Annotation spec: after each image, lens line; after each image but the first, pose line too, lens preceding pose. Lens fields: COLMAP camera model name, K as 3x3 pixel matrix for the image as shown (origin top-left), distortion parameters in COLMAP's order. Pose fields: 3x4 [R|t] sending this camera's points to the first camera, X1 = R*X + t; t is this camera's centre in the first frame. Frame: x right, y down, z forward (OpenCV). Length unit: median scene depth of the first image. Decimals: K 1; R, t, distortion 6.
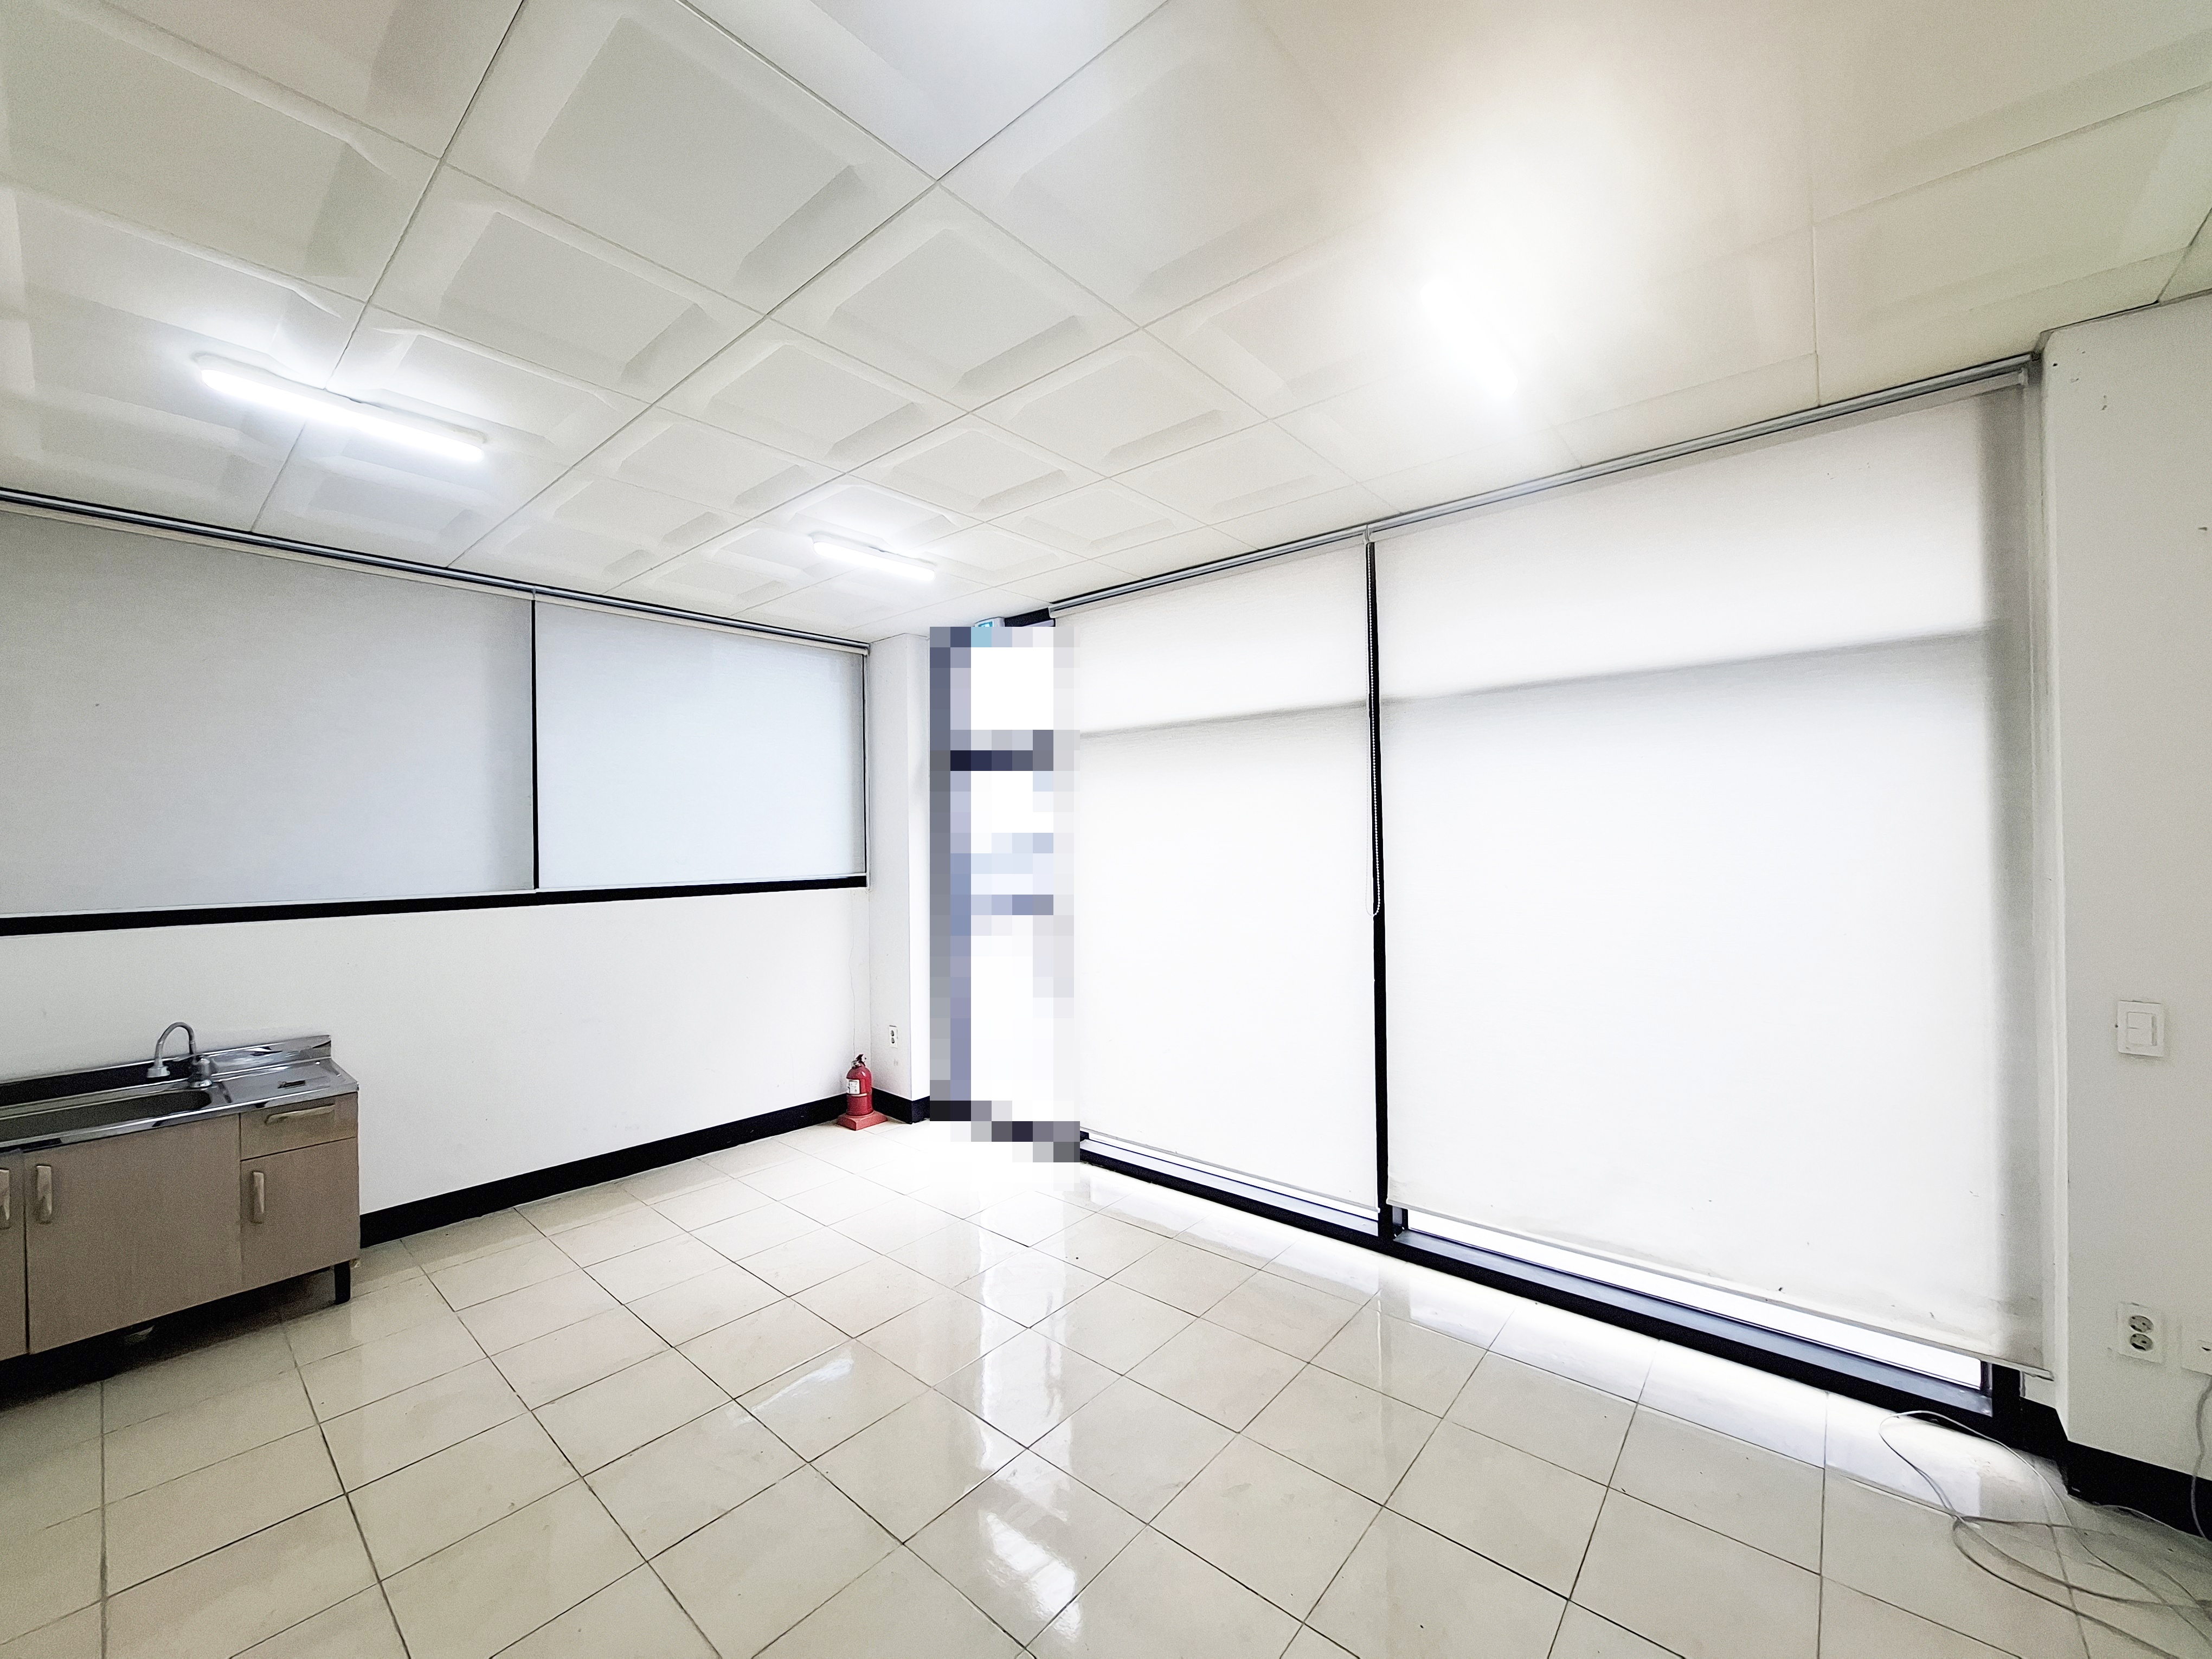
lens RADIAL K [[870.8, 0, 1097.9], [0, 870.8, 832.9], [0, 0, 1]] dist [-0.001755, -0.000173]
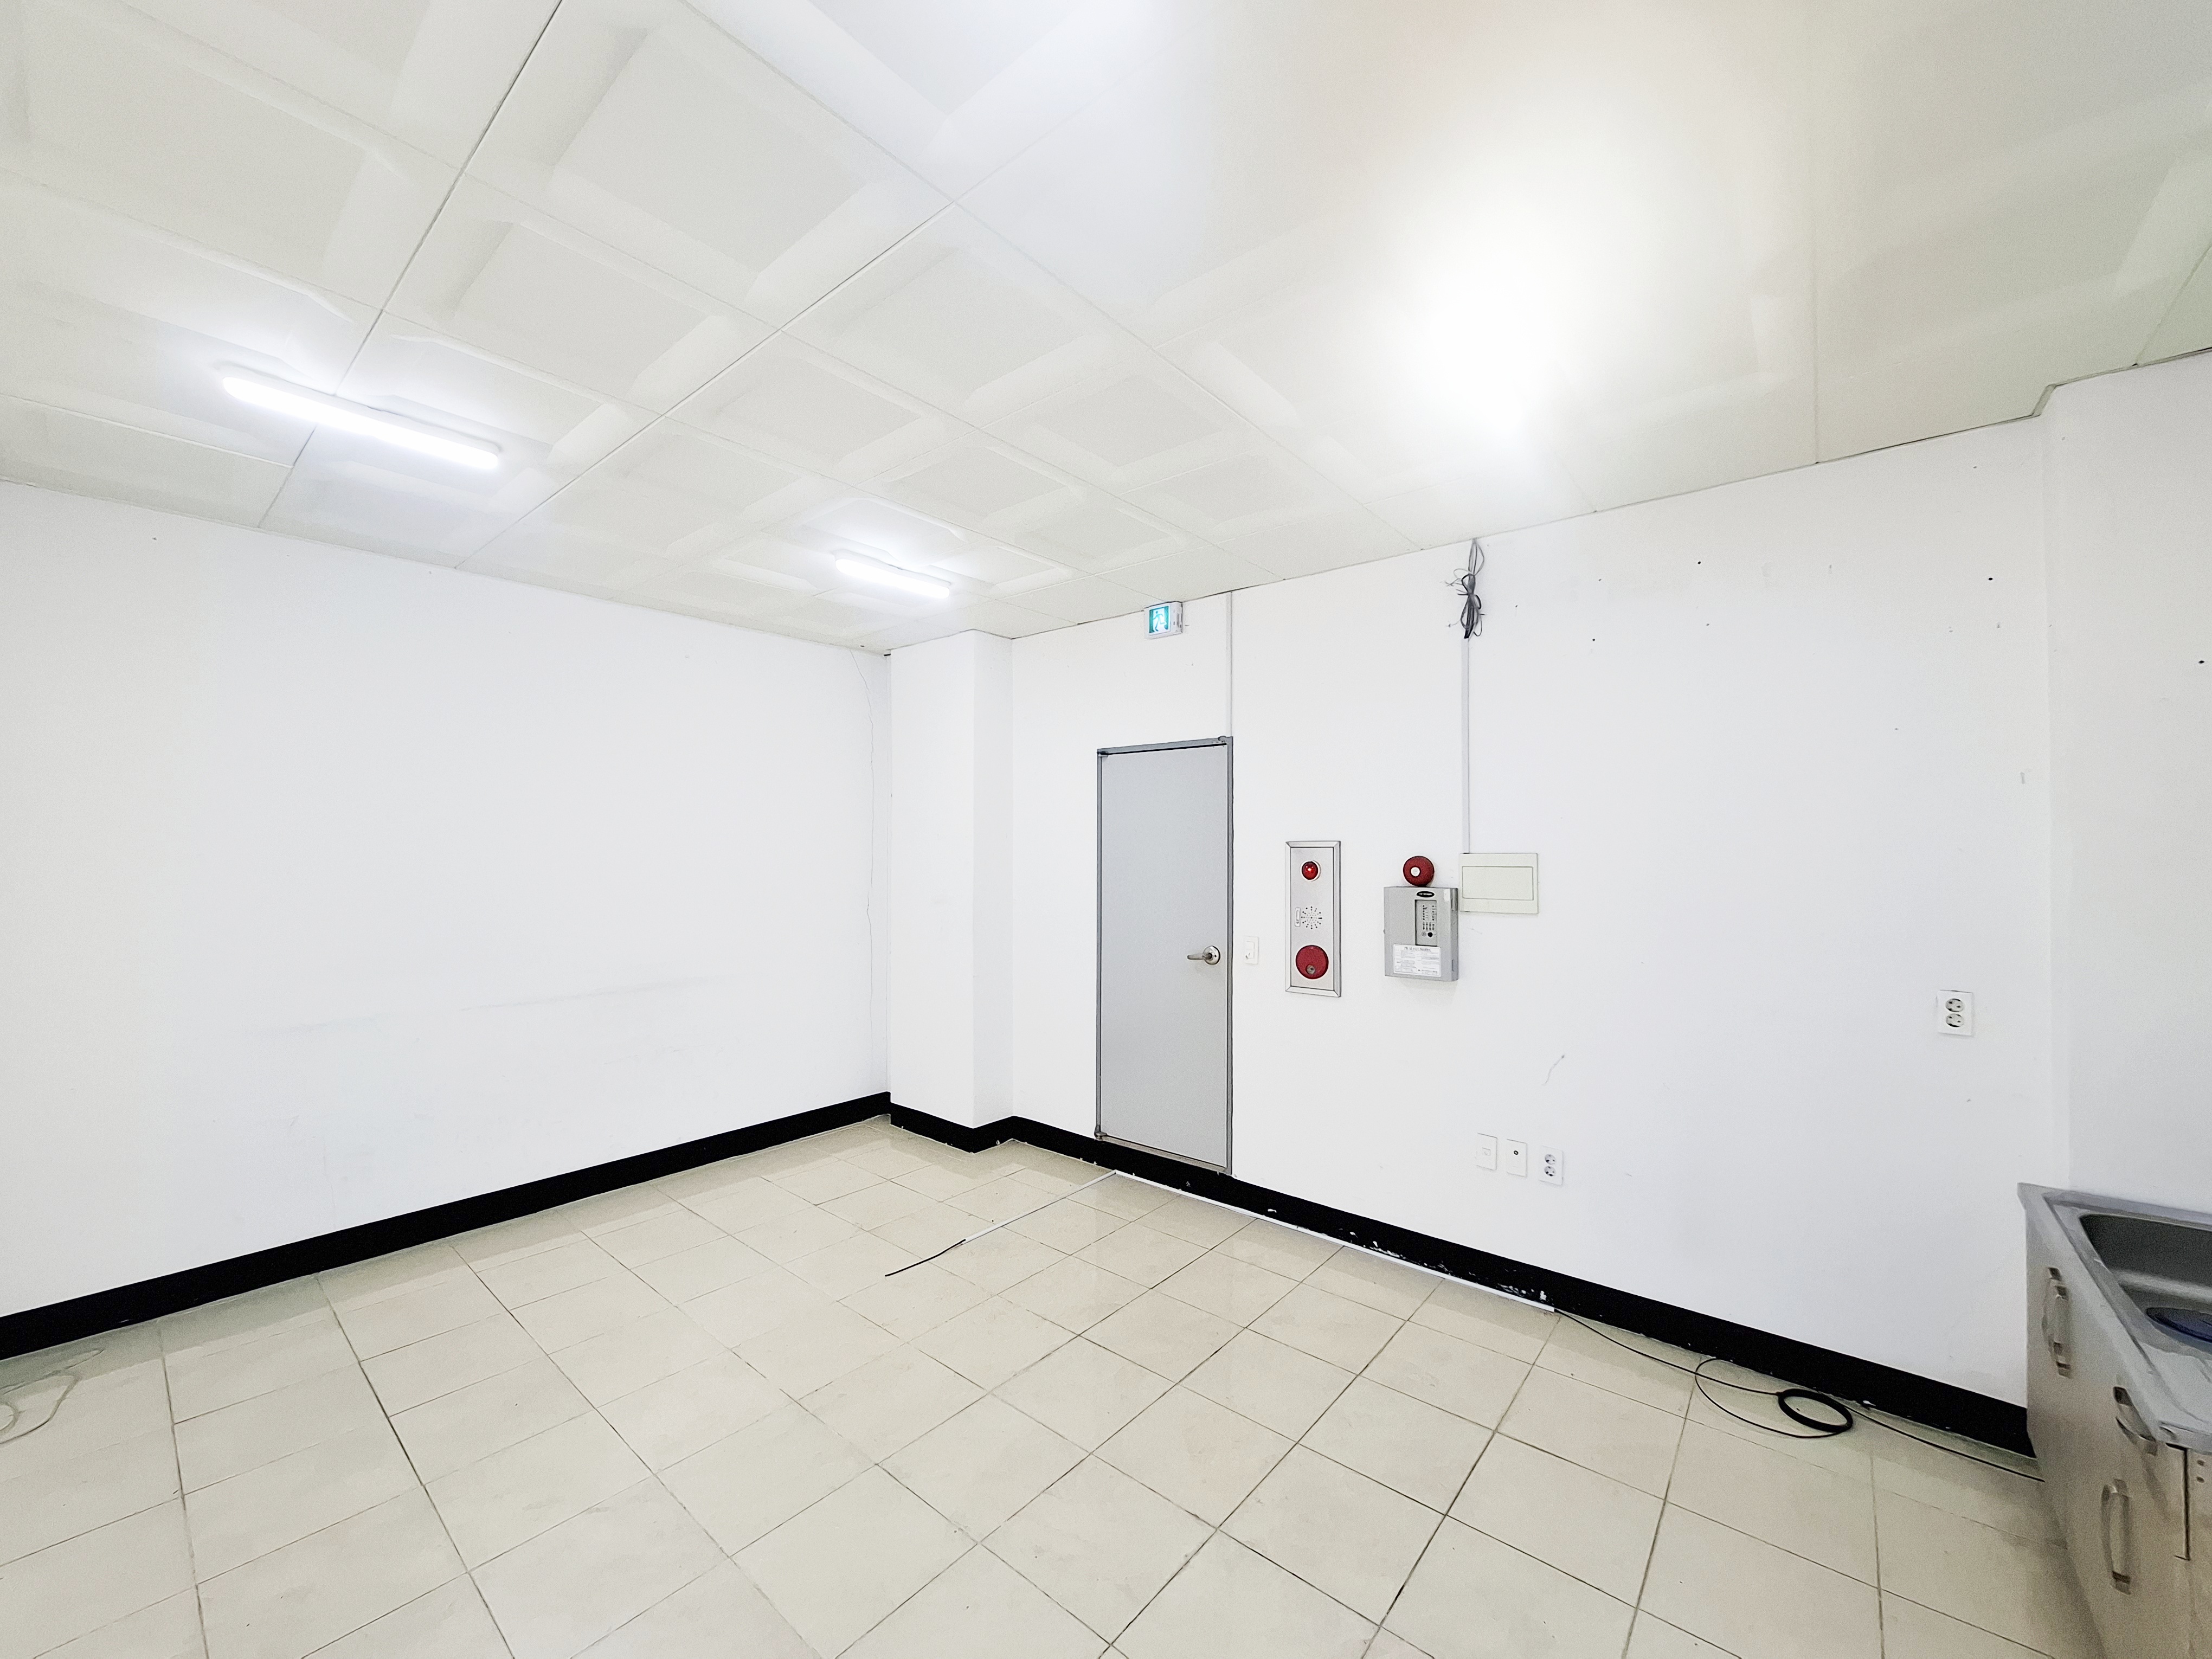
lens RADIAL K [[870.8, 0, 1097.9], [0, 870.8, 832.9], [0, 0, 1]] dist [-0.001755, -0.000173]
pose [[-0.999908, 0.013150, -0.003448, -0.312905], [0.013225, 0.999651, -0.022874, 0.005800], [0.003146, -0.022917, -0.999732, 1.279548]]
